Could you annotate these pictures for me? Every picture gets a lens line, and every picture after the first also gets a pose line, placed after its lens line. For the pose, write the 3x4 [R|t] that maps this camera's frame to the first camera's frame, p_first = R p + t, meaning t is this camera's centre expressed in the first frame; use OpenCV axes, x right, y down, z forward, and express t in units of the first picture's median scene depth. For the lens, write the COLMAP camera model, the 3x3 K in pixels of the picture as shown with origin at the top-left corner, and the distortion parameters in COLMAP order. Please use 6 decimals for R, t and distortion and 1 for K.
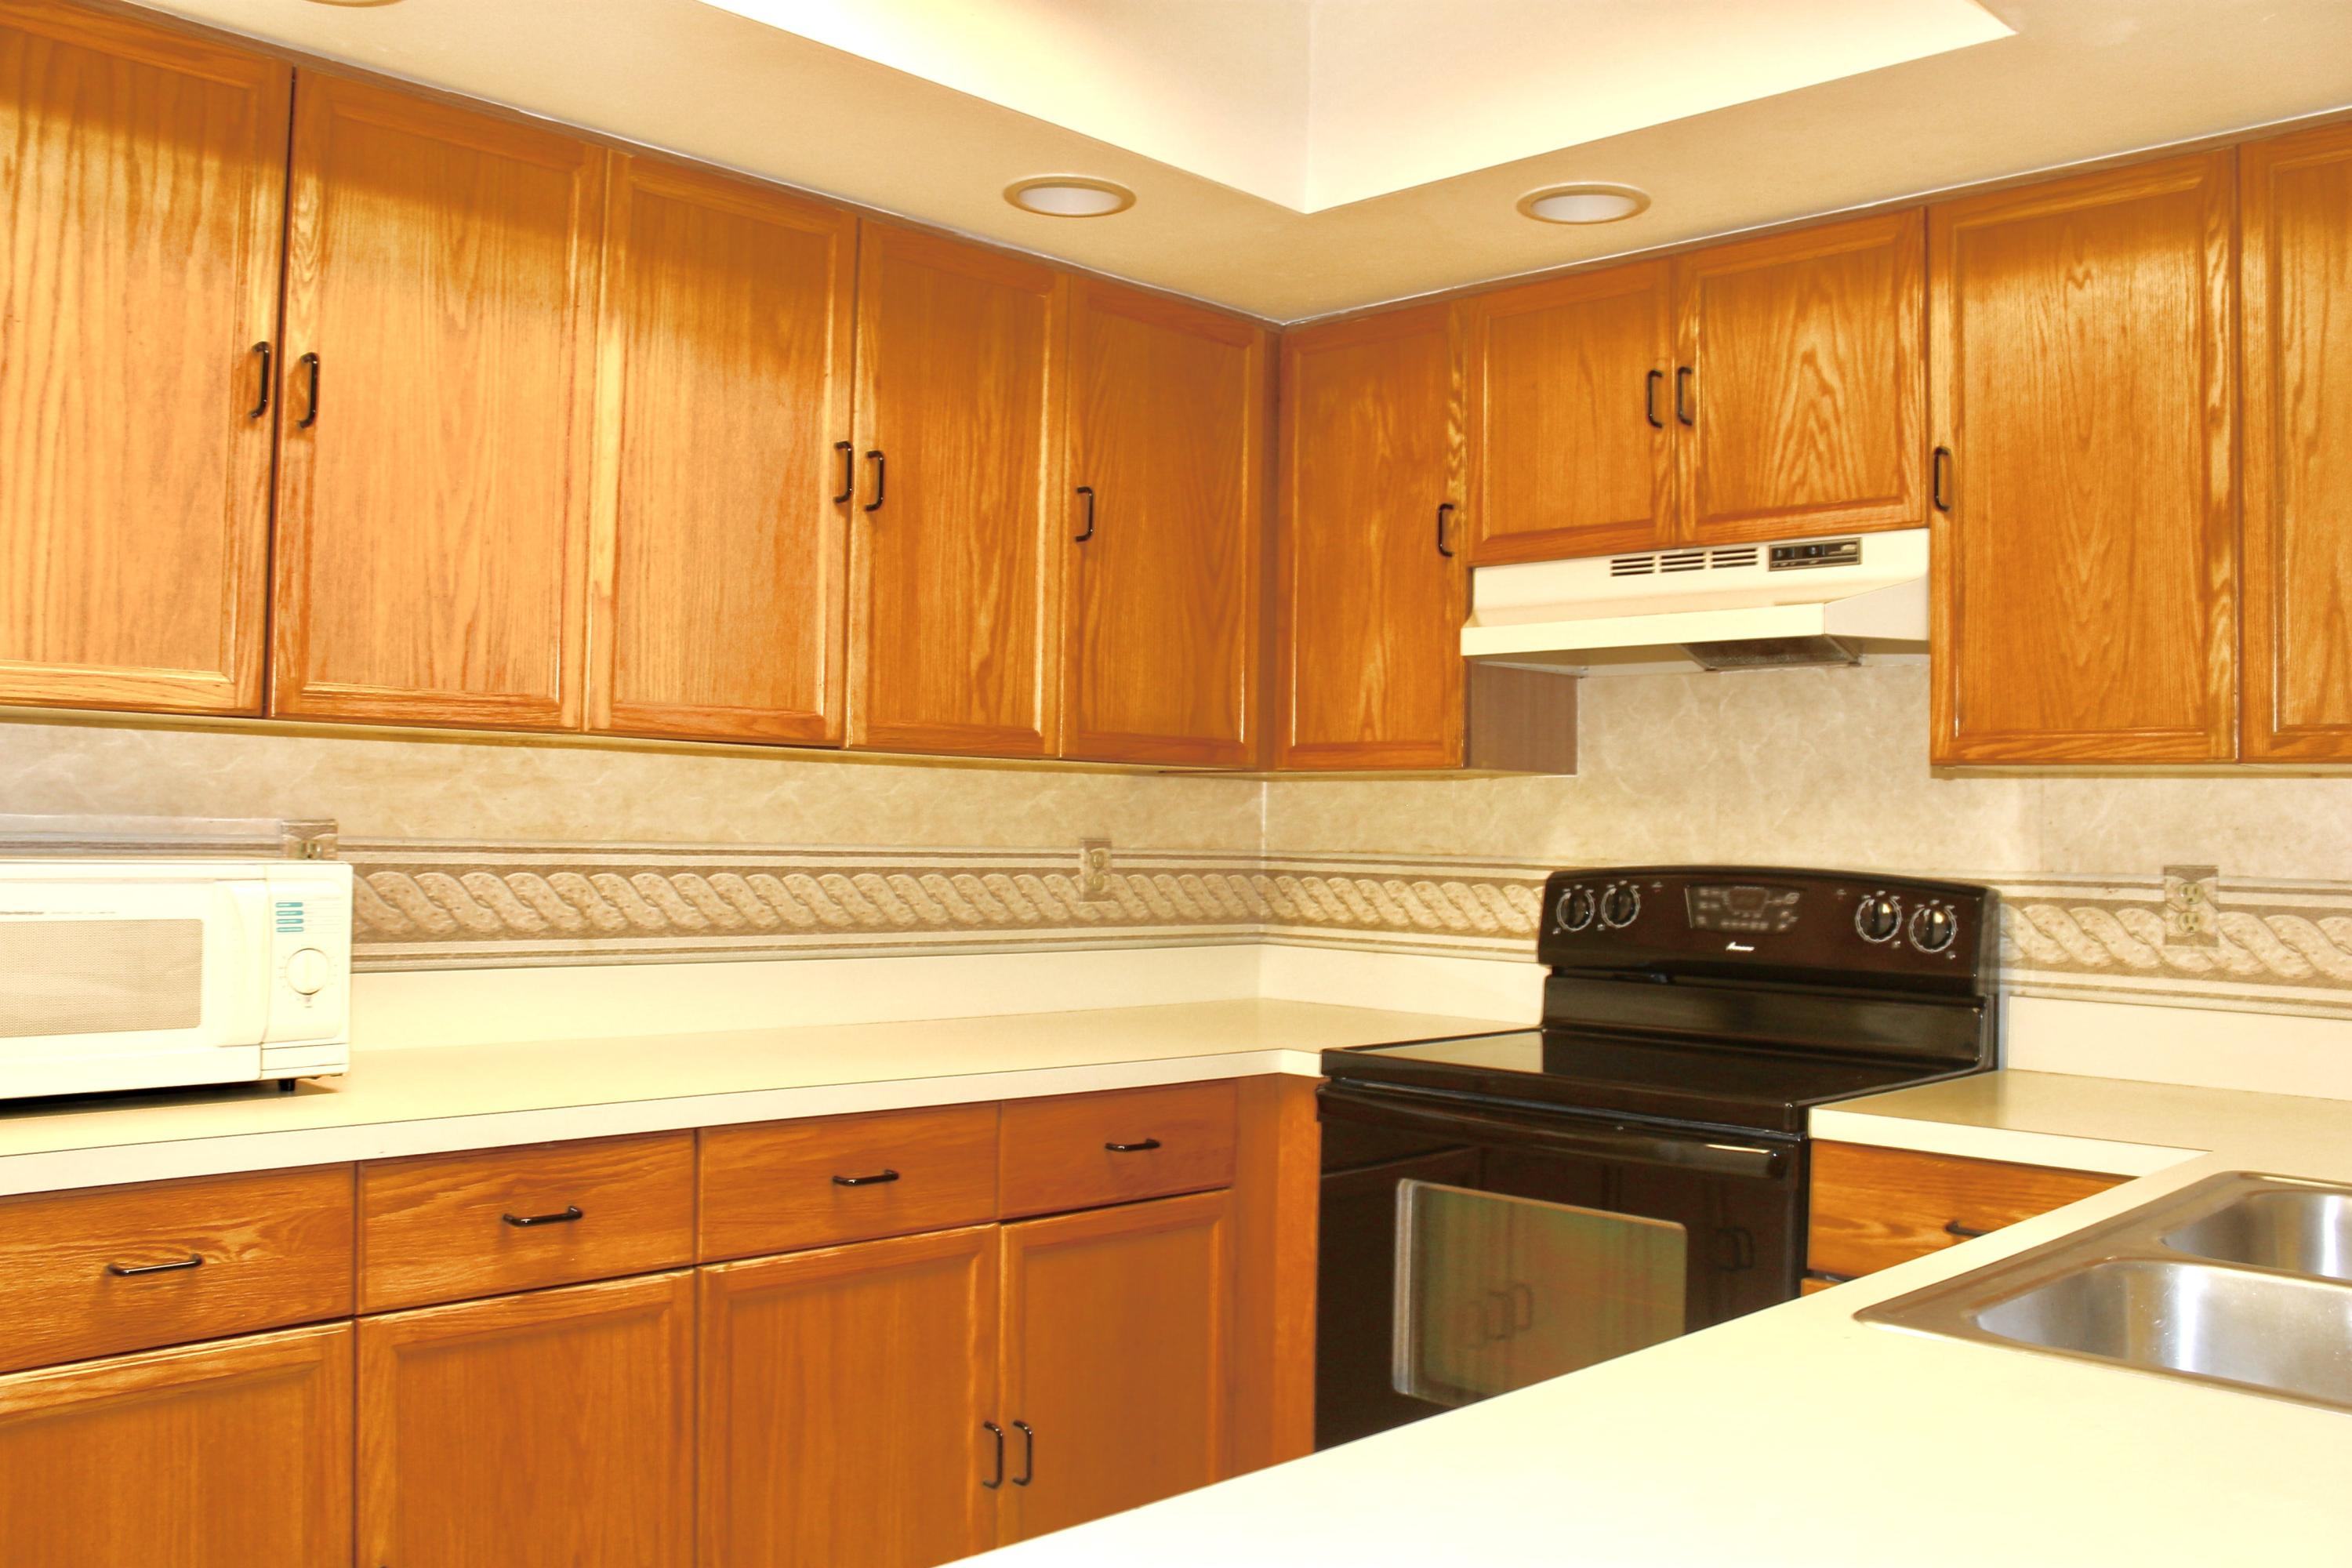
lens RADIAL K [[1992.2, 0, 1194.6], [0, 1992.2, 781.5], [0, 0, 1]] dist [-0.164082, 0.150325]
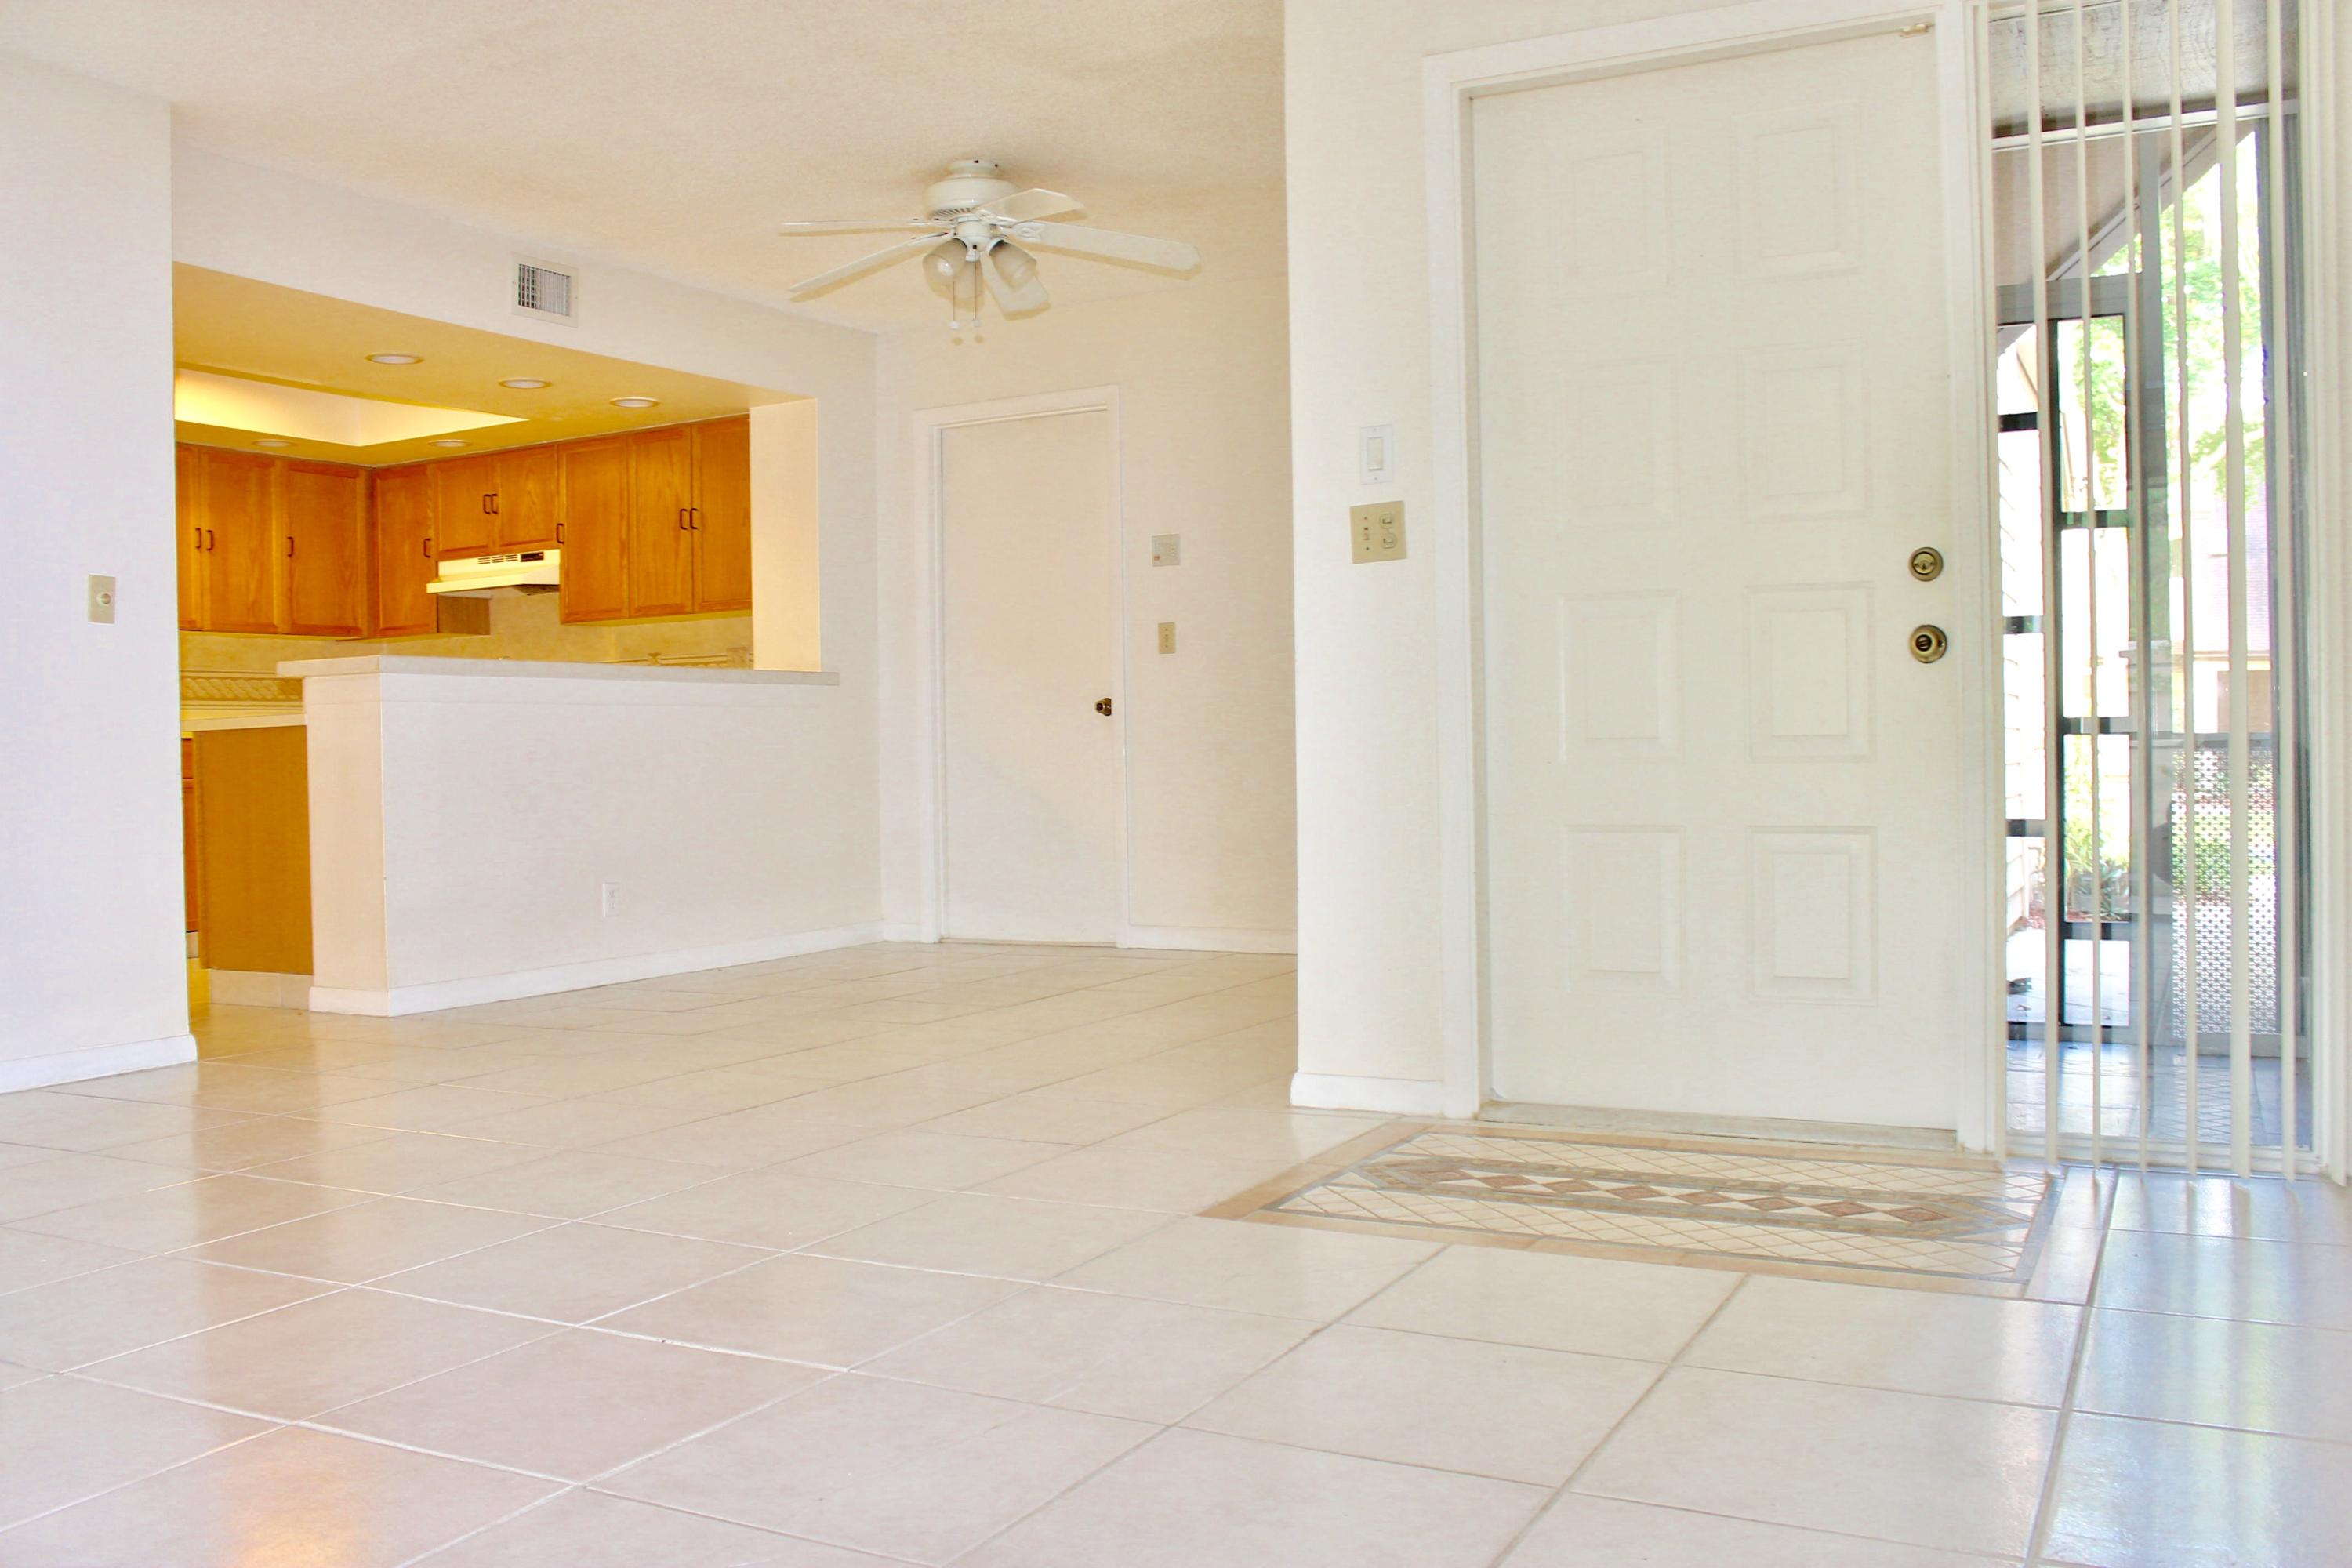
lens RADIAL K [[1992.2, 0, 1194.6], [0, 1992.2, 781.5], [0, 0, 1]] dist [-0.164082, 0.150325]
pose [[0.954961, -0.046406, 0.293080, 0.391987], [0.035184, 0.998436, 0.043450, 0.138791], [-0.294638, -0.031181, 0.955100, -2.239762]]
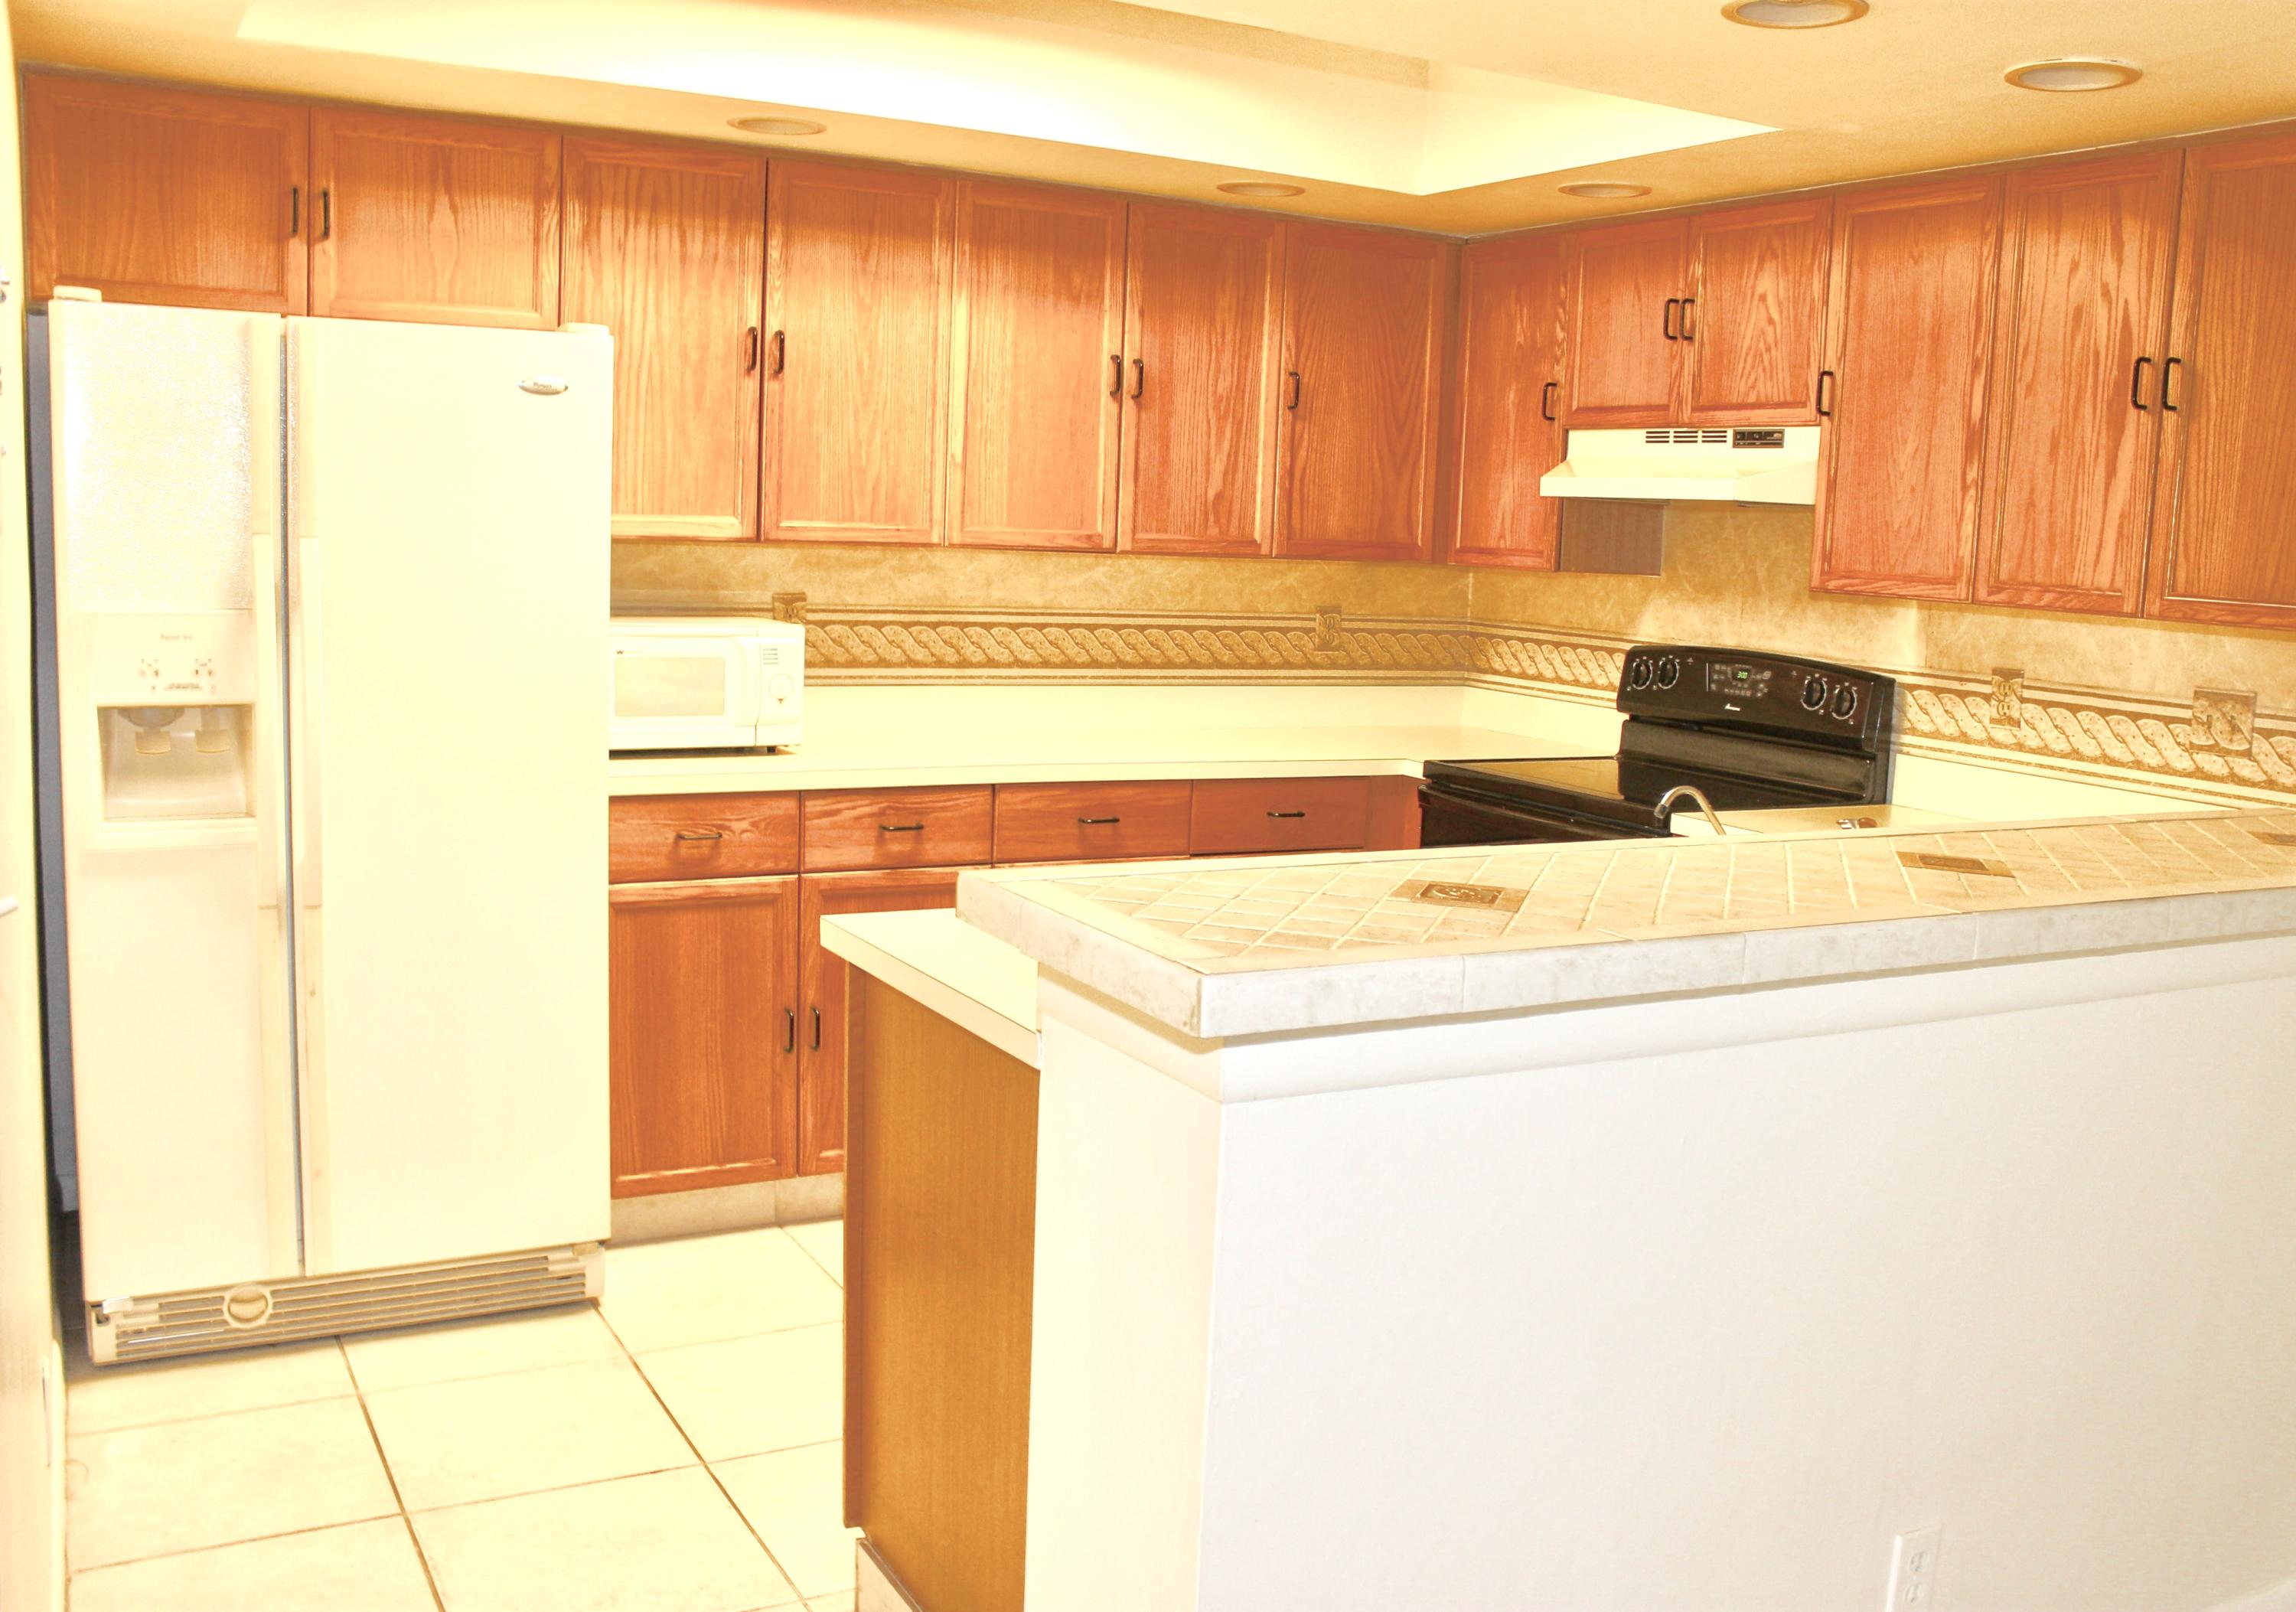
lens RADIAL K [[2036.9, 0, 1210.9], [0, 2036.9, 806.7], [0, 0, 1]] dist [-0.153998, 0.139649]
pose [[0.964250, 0.059043, -0.258332, 0.324176], [-0.018667, 0.987574, 0.156040, -0.071210], [0.264336, -0.145639, 0.953371, -0.542270]]
